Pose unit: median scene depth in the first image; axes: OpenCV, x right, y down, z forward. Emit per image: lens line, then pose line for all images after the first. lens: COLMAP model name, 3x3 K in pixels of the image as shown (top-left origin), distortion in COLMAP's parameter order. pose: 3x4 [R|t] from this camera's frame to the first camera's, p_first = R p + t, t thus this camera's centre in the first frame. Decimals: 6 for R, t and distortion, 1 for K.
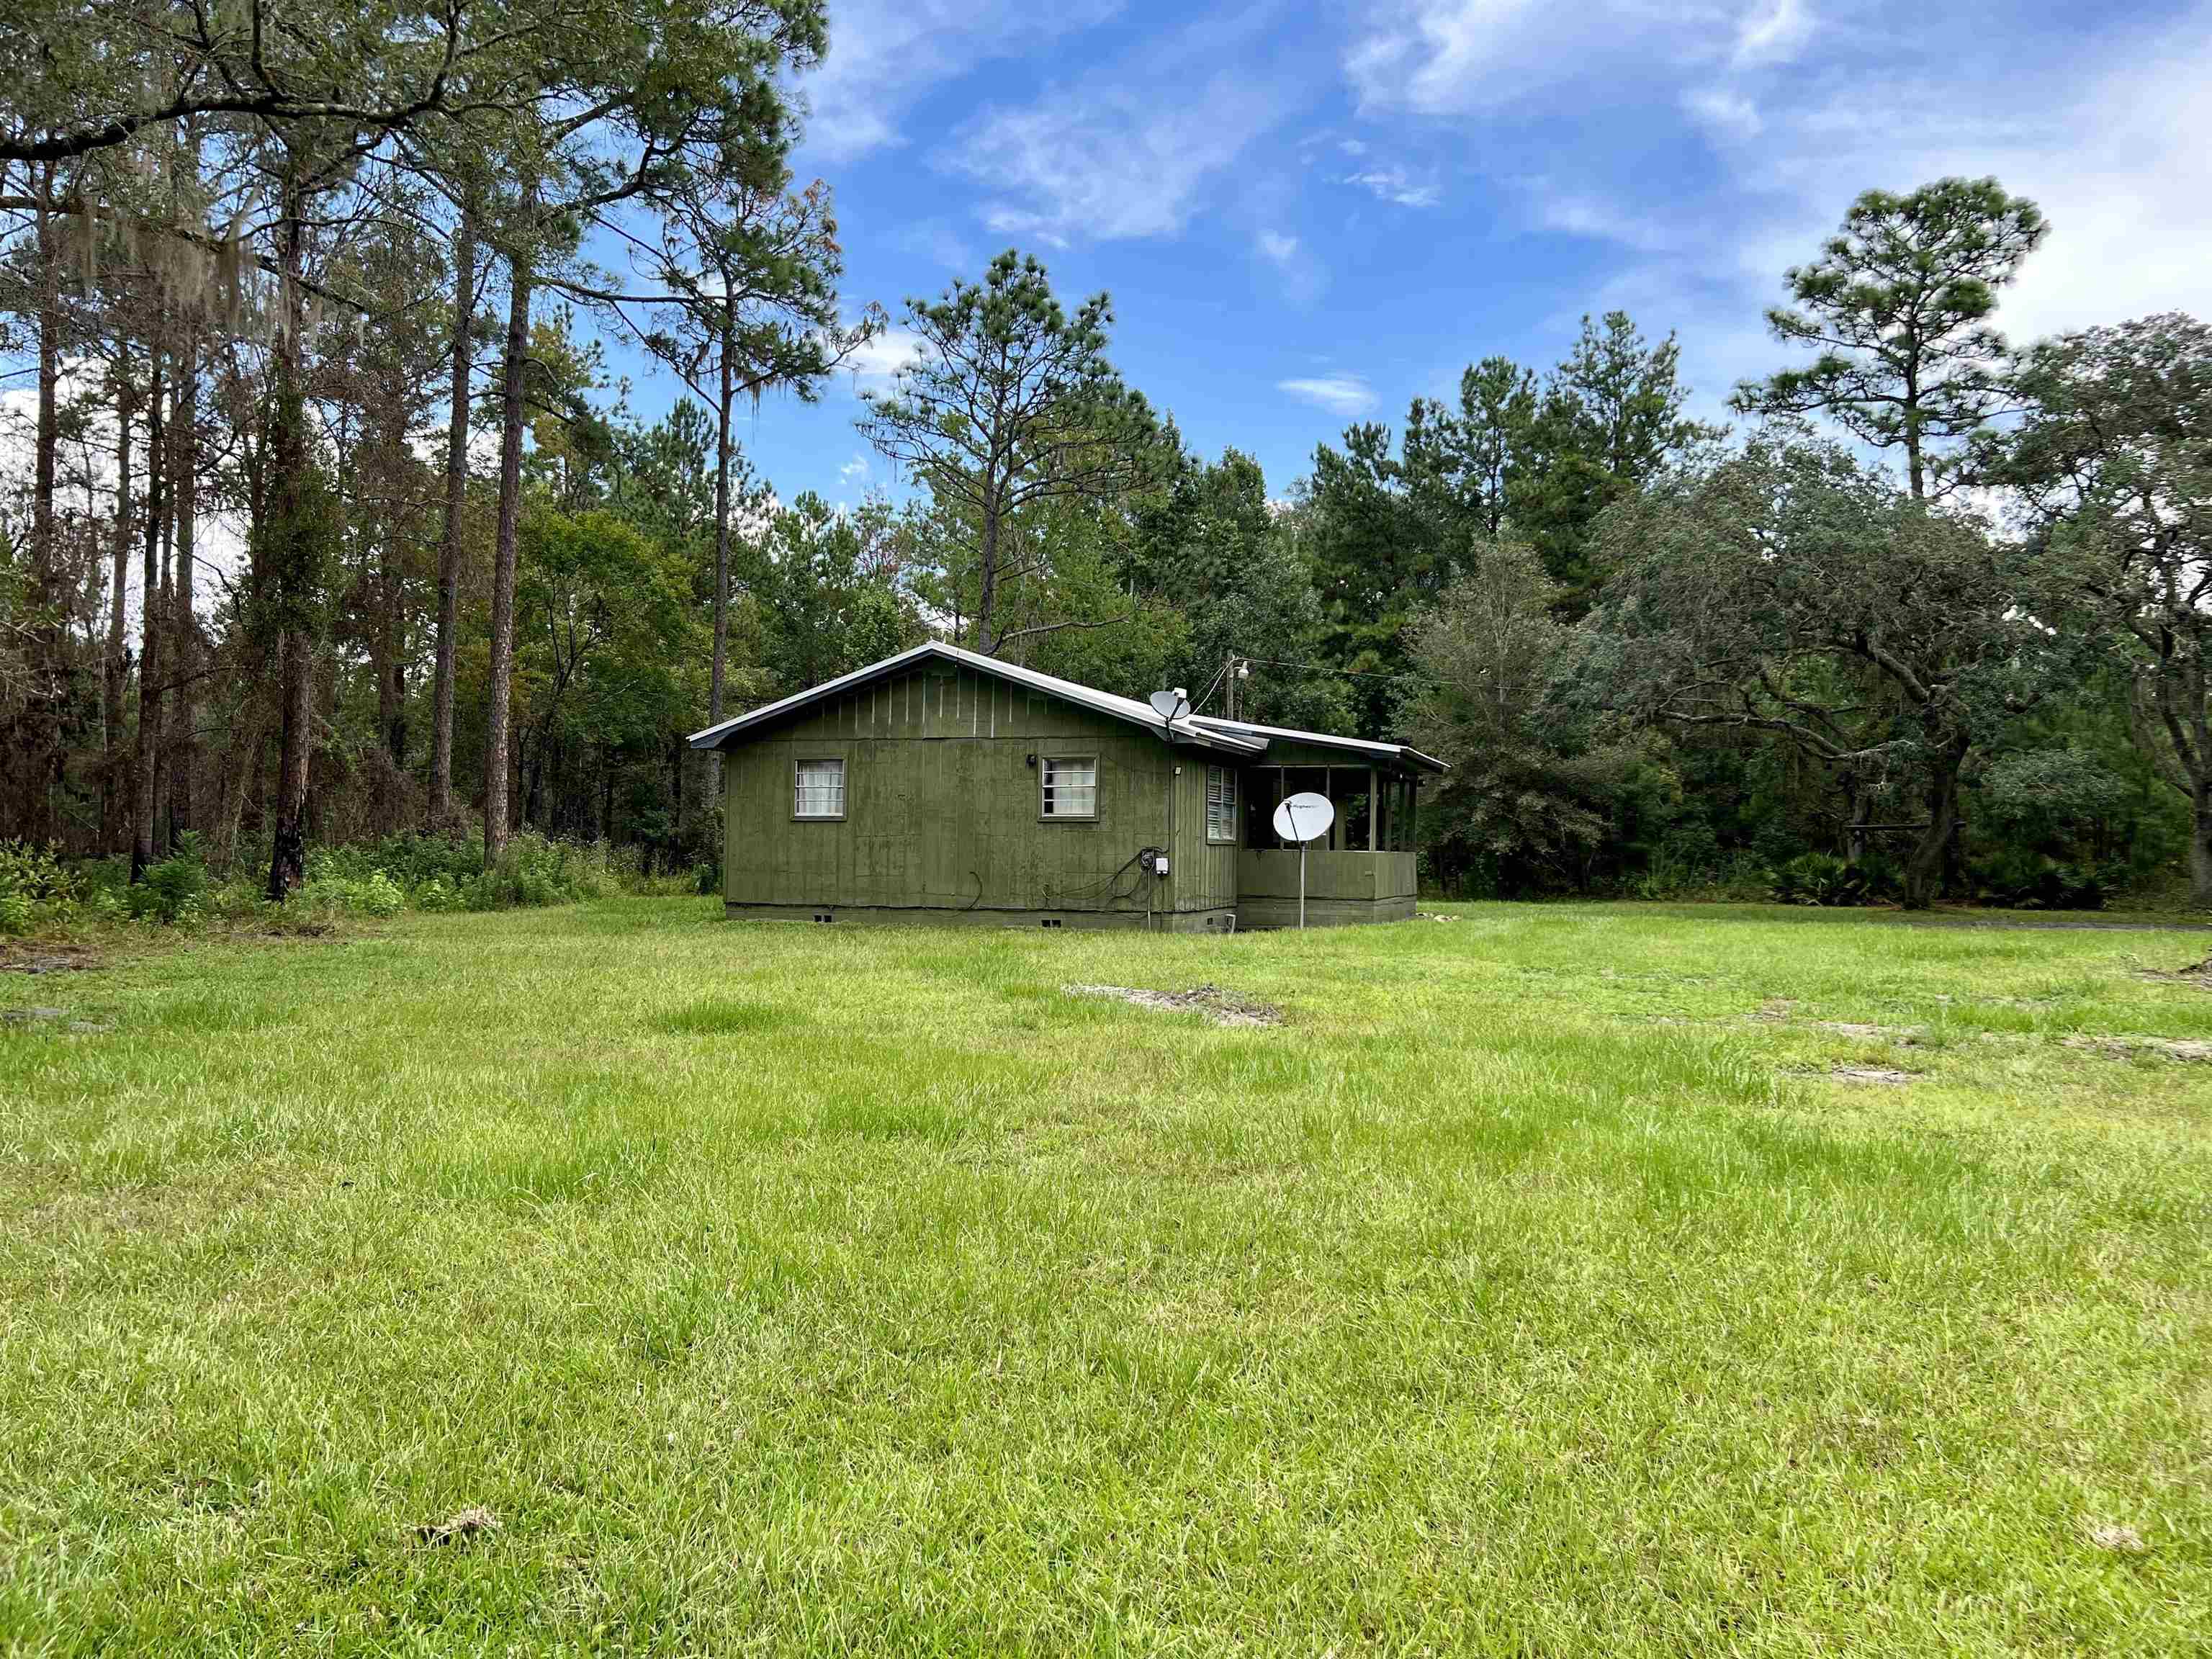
lens RADIAL K [[1668.8, 0, 1106.0], [0, 1668.8, 829.5], [0, 0, 1]] dist [0.060332, -0.083742]
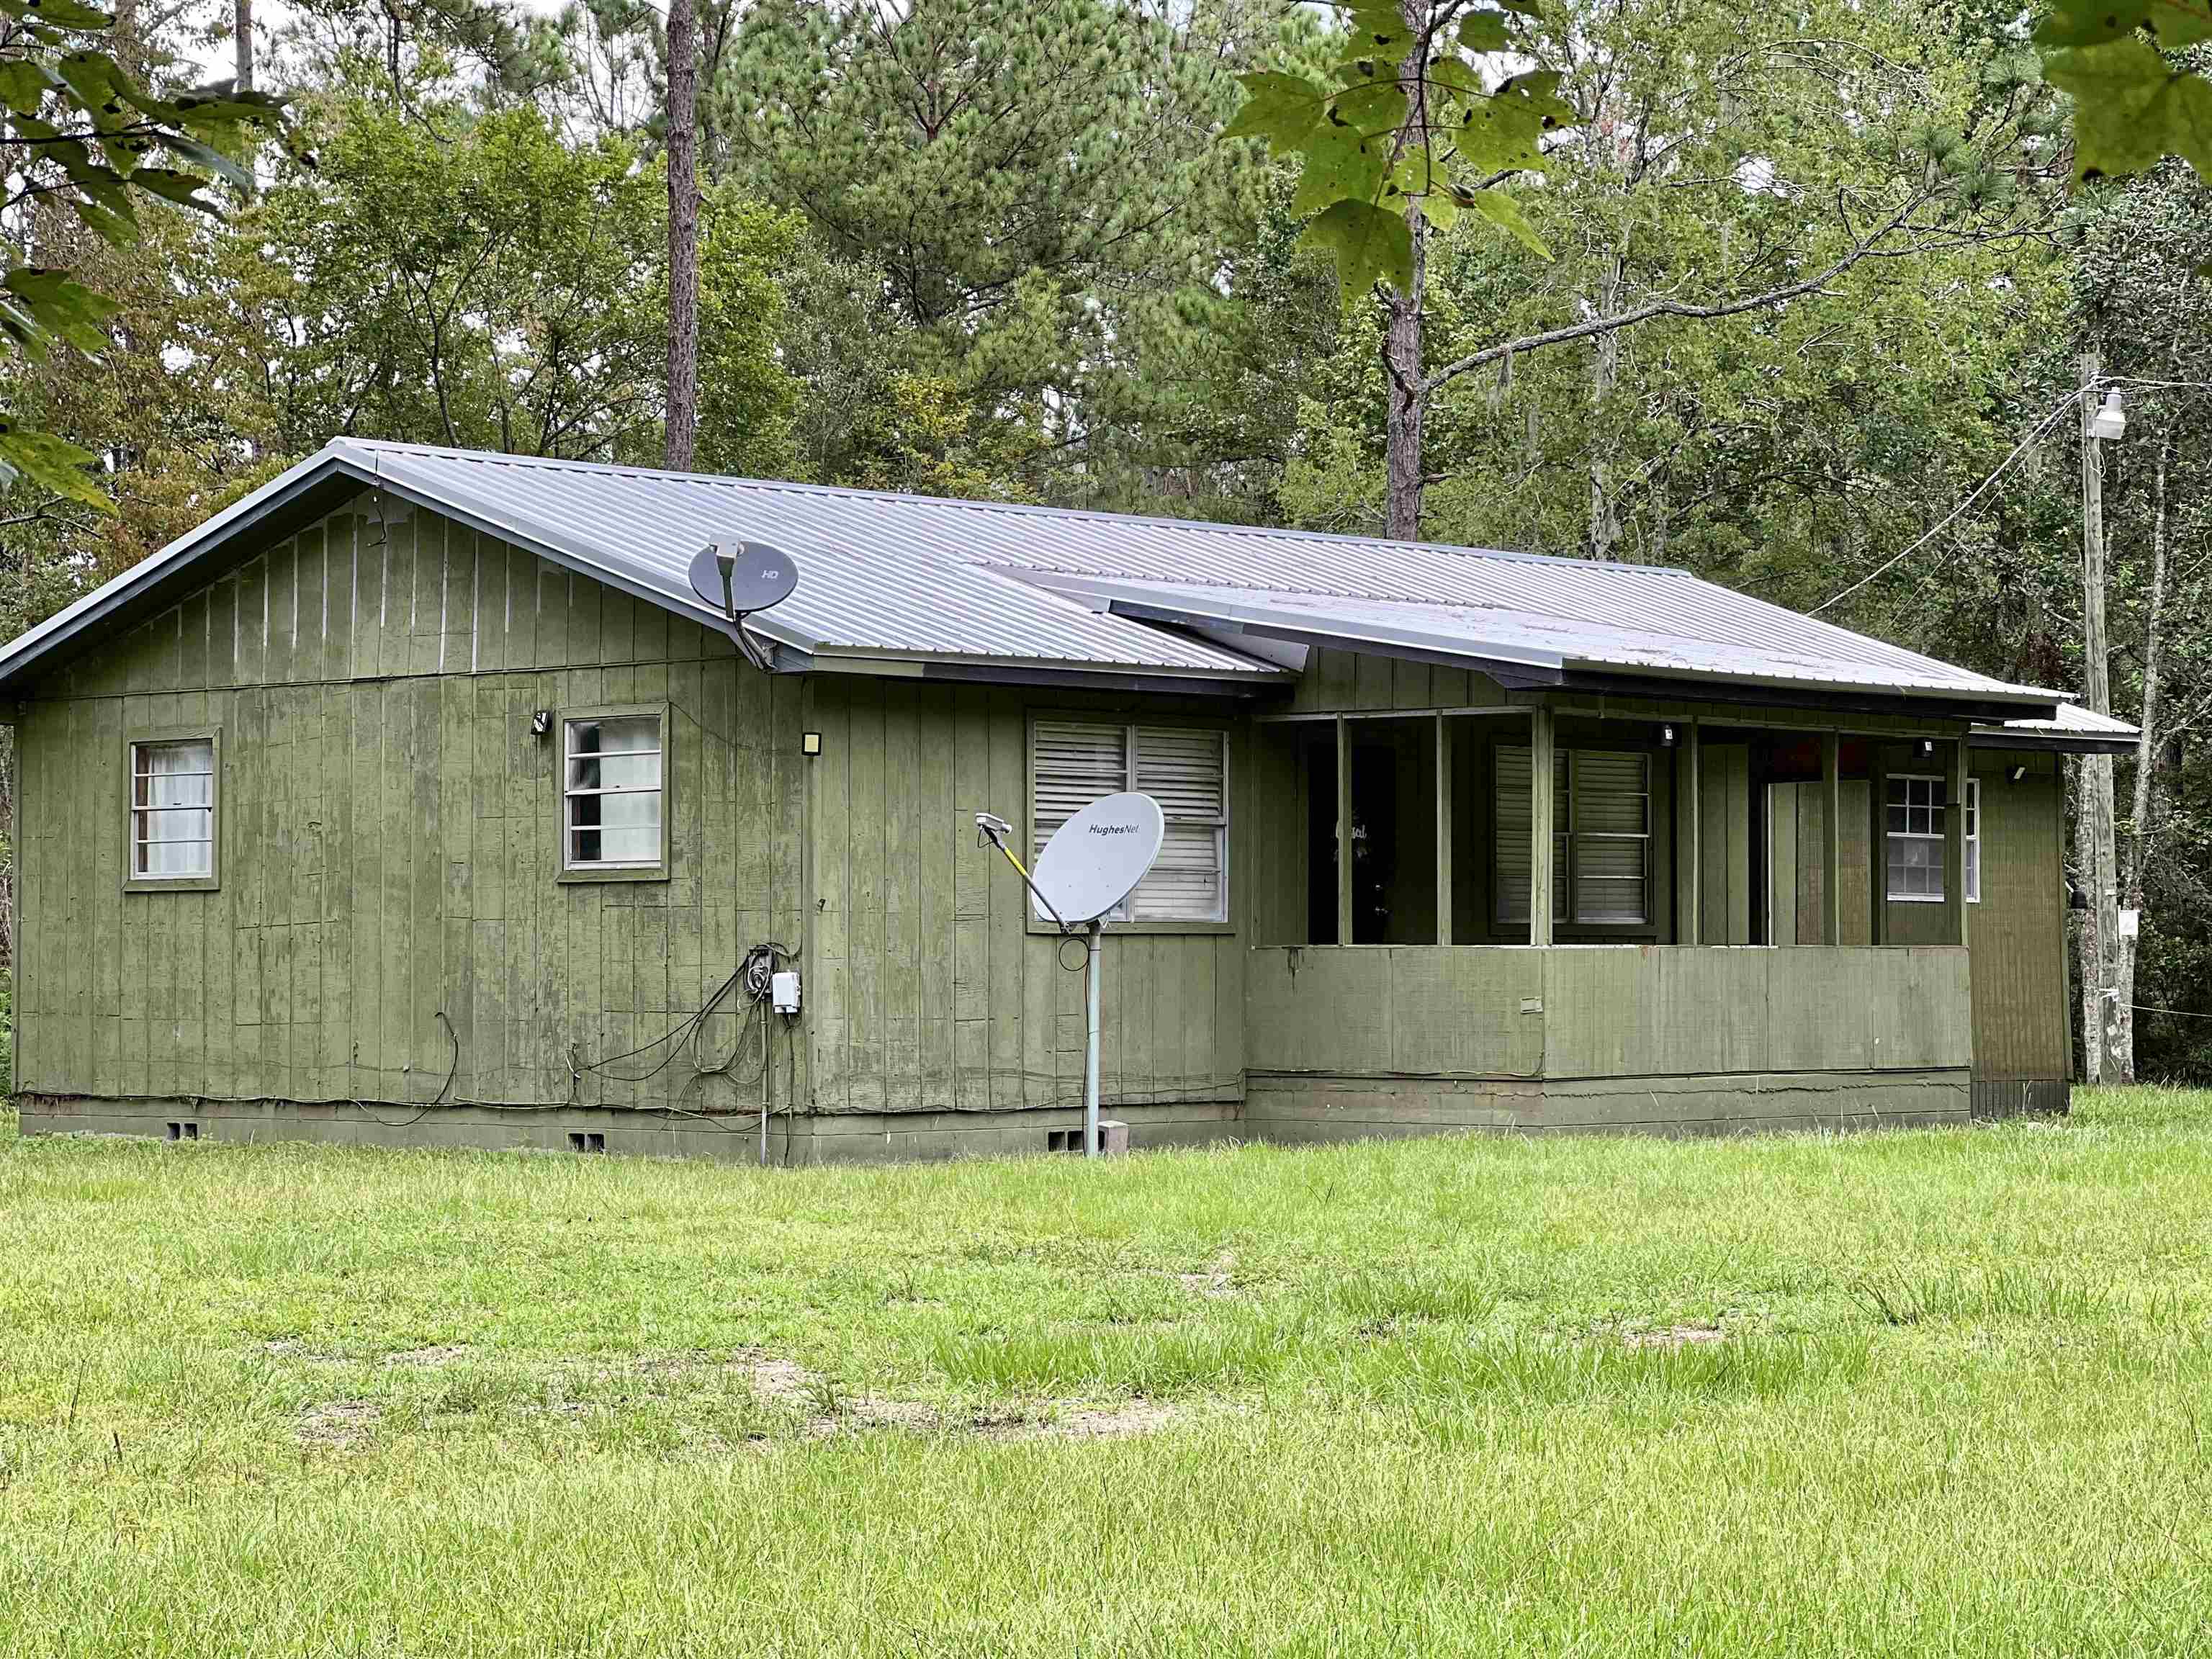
lens RADIAL K [[4898.1, 0, 1106.0], [0, 4898.1, 829.5], [0, 0, 1]] dist [-0.381656, 7.962006]
pose [[0.914669, -0.022814, -0.403560, 0.533489], [0.015746, 0.999659, -0.020824, 0.008586], [0.403898, 0.012692, 0.914716, 0.002909]]
